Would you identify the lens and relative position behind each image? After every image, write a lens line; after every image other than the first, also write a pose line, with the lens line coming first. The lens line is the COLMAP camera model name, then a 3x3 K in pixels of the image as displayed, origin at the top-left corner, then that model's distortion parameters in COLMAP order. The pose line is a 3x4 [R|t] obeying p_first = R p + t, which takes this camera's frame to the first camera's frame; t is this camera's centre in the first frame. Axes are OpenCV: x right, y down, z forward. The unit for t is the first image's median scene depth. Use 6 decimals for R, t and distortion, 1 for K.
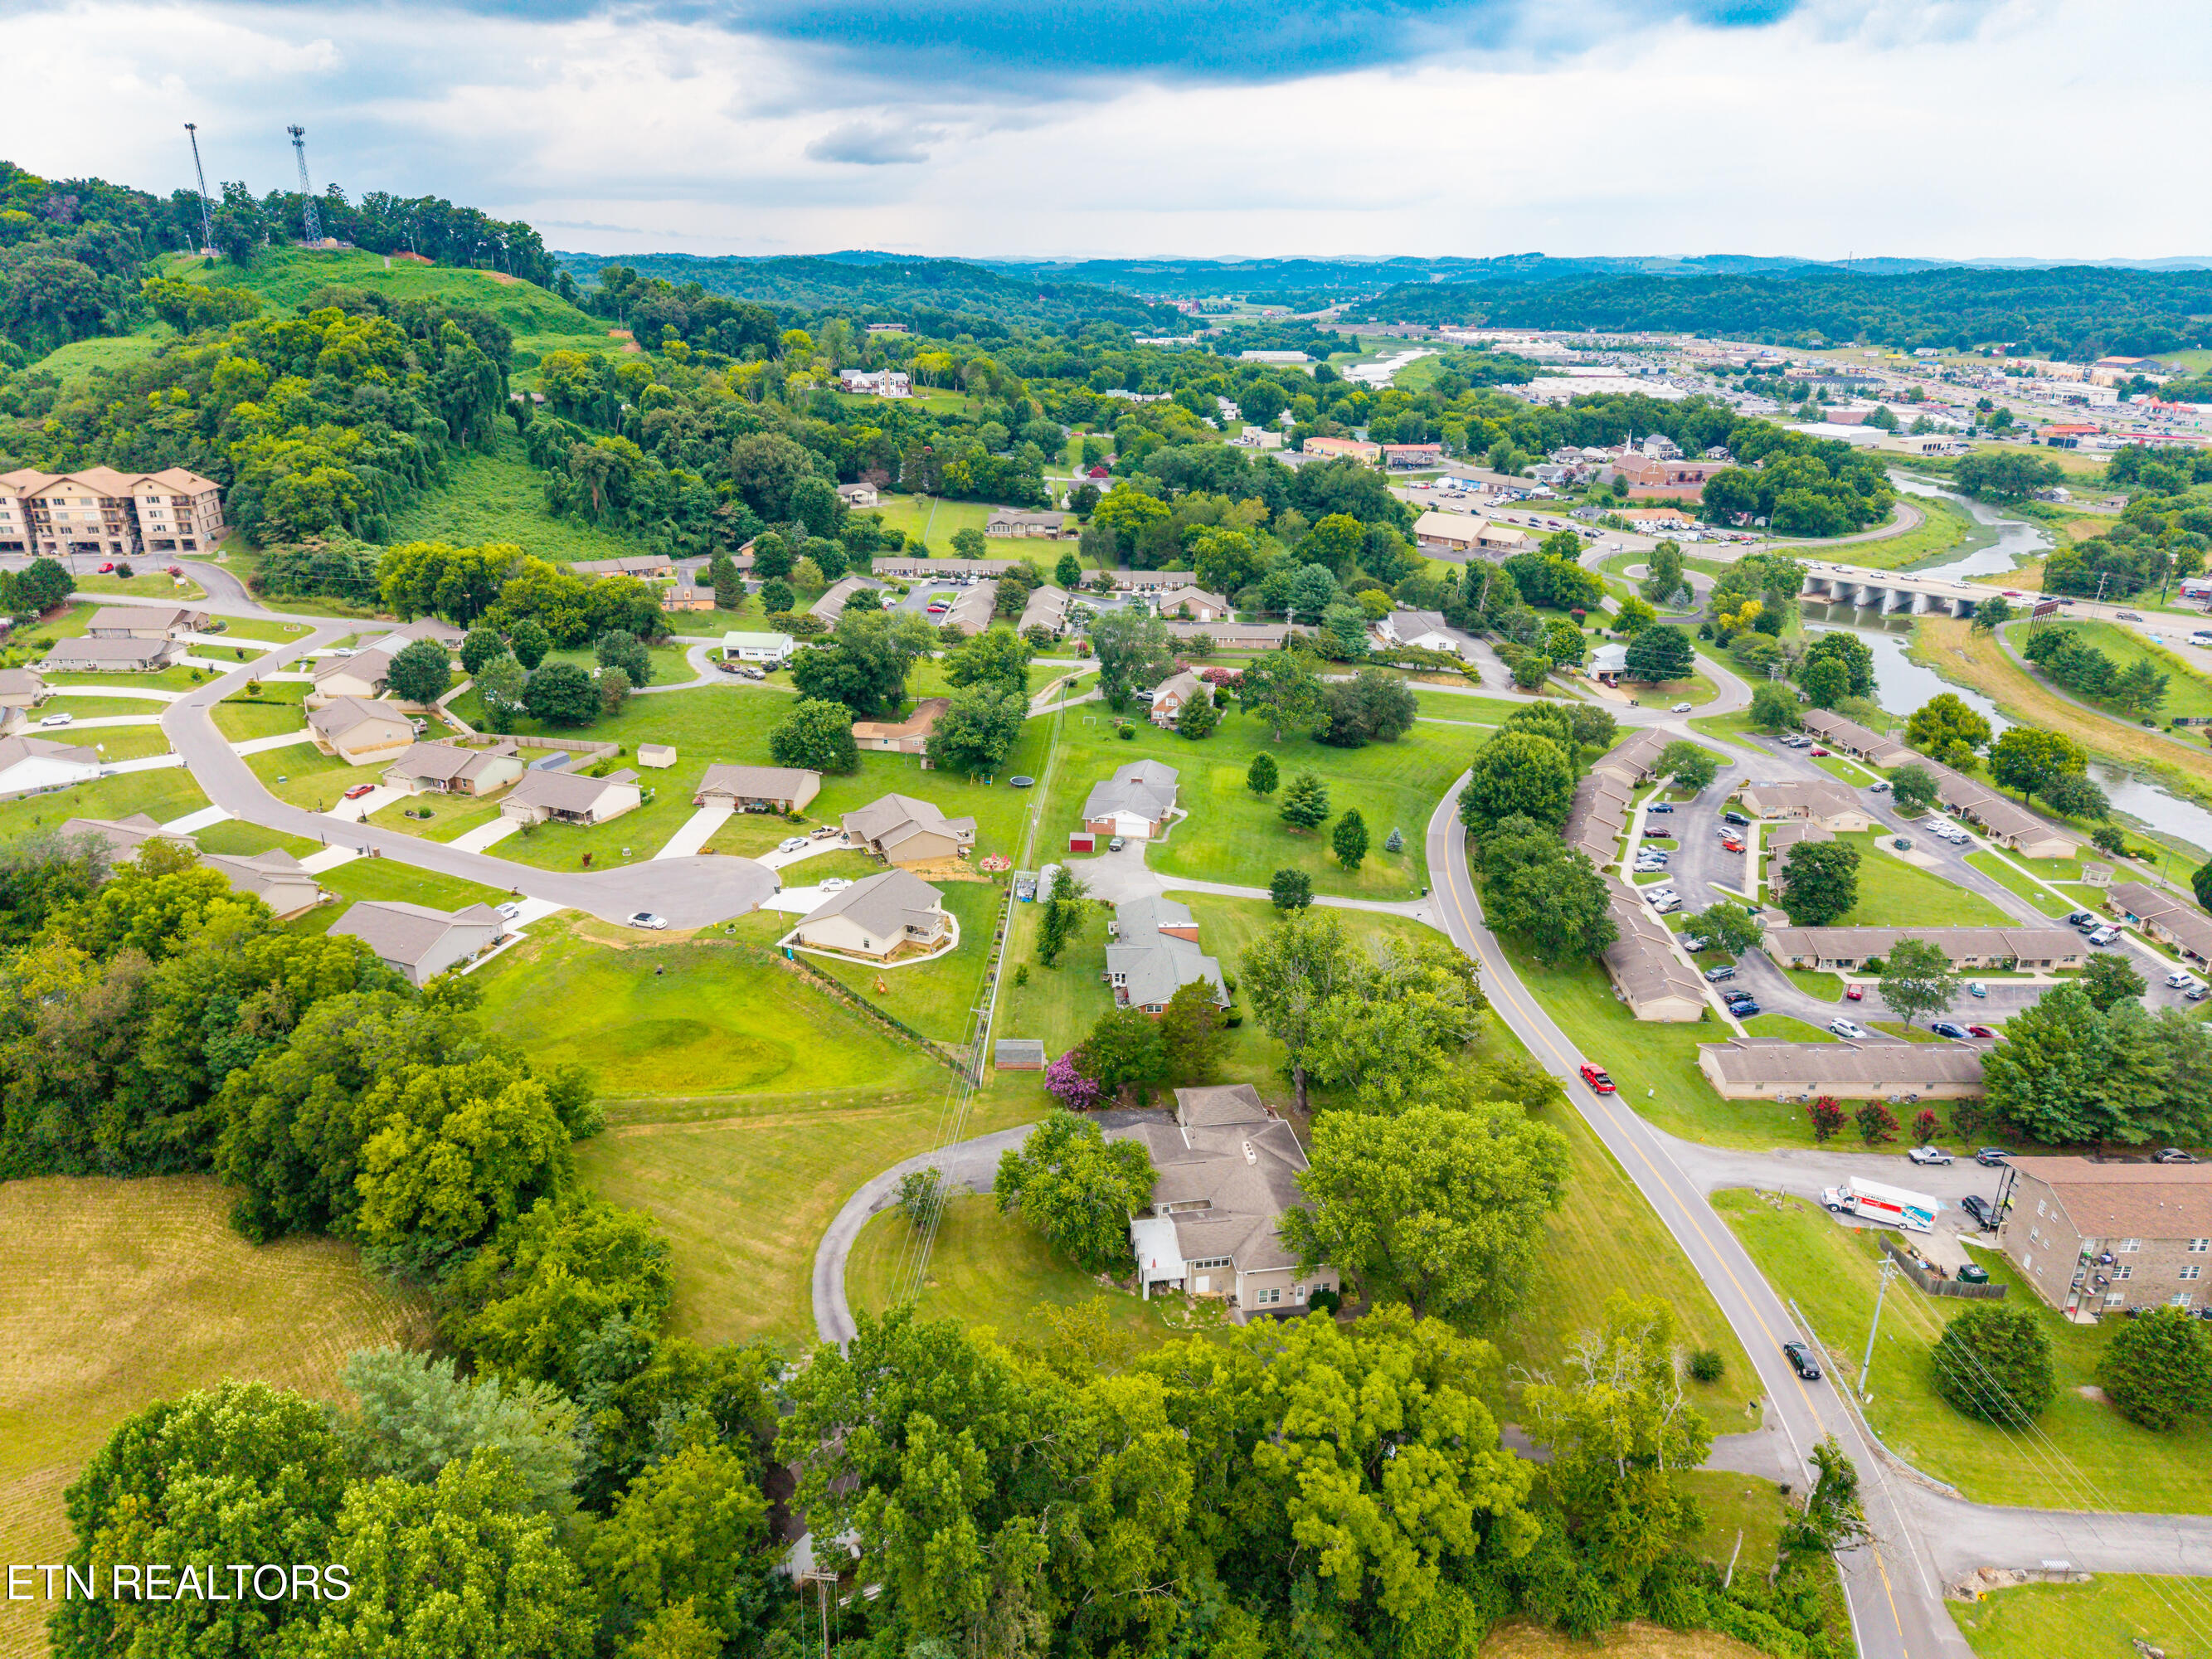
lens RADIAL K [[1531.7, 0, 1108.6], [0, 1531.7, 844.7], [0, 0, 1]] dist [0.025511, -0.025240]
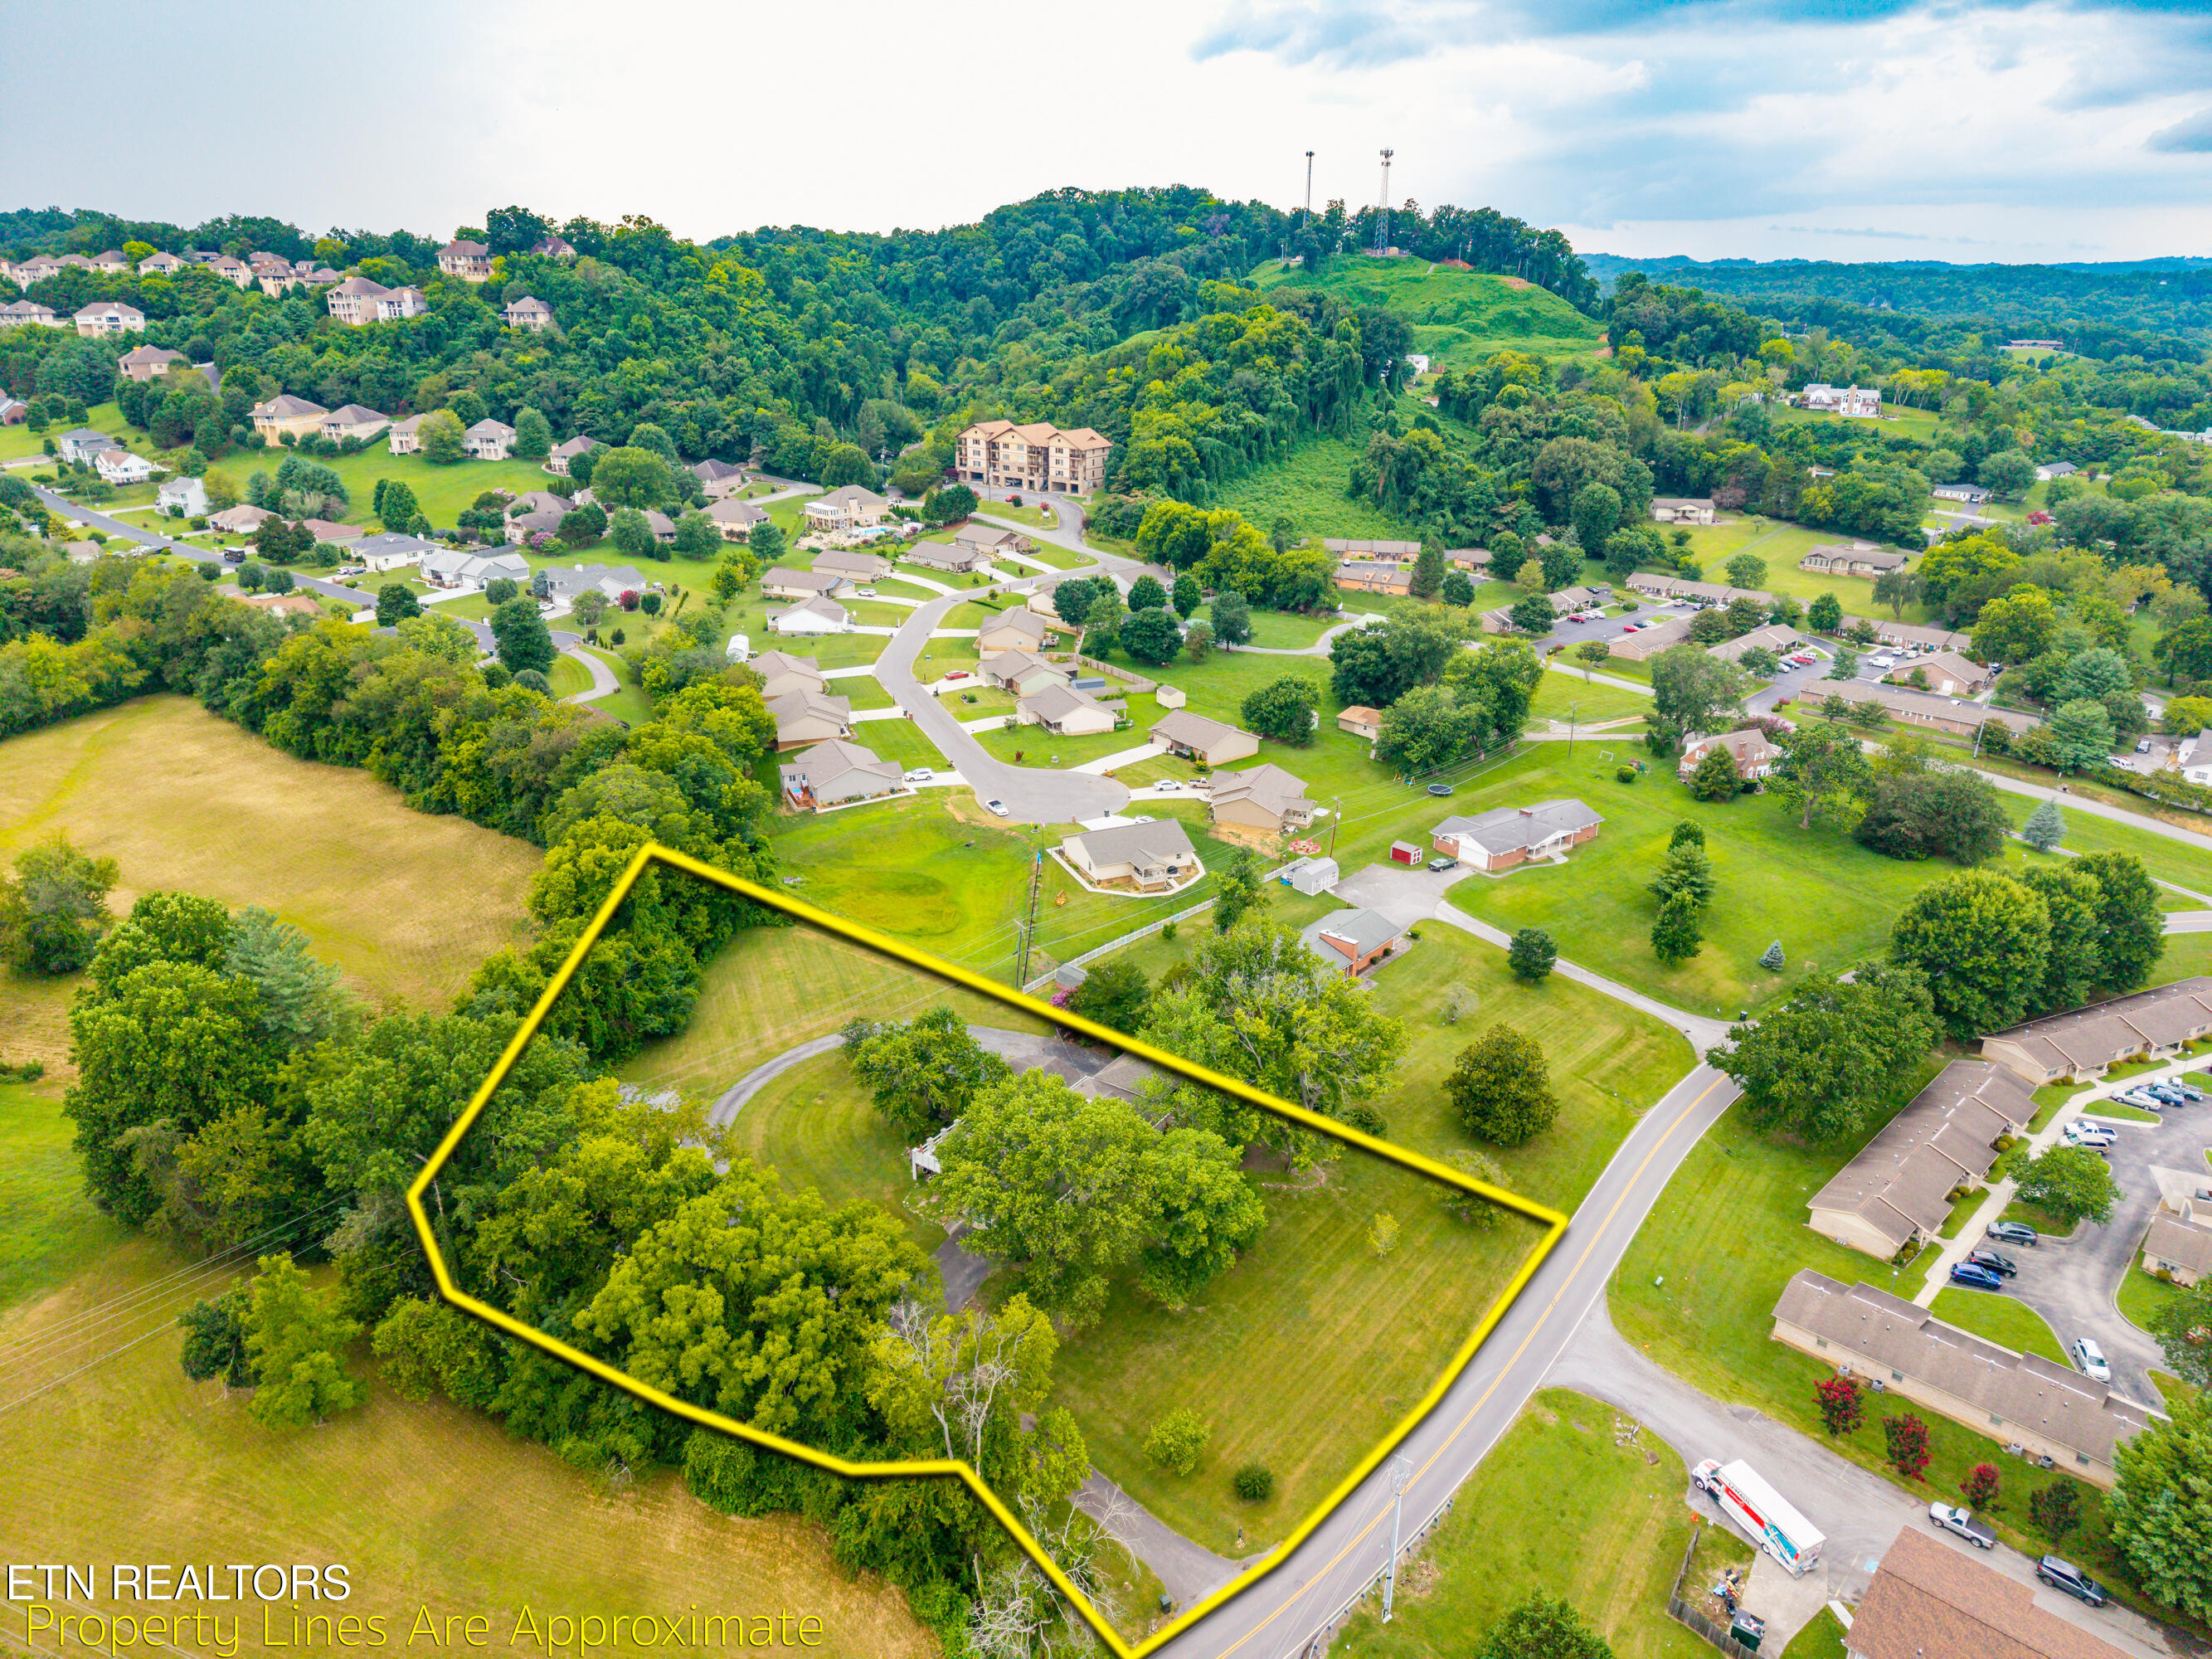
lens RADIAL K [[1531.7, 0, 1100.8], [0, 1531.7, 848.1], [0, 0, 1]] dist [0.025511, -0.025240]
pose [[0.713610, 0.249677, -0.654540, 0.262352], [-0.252082, 0.963264, 0.092609, -0.025224], [0.653618, 0.098911, 0.750334, 0.074979]]
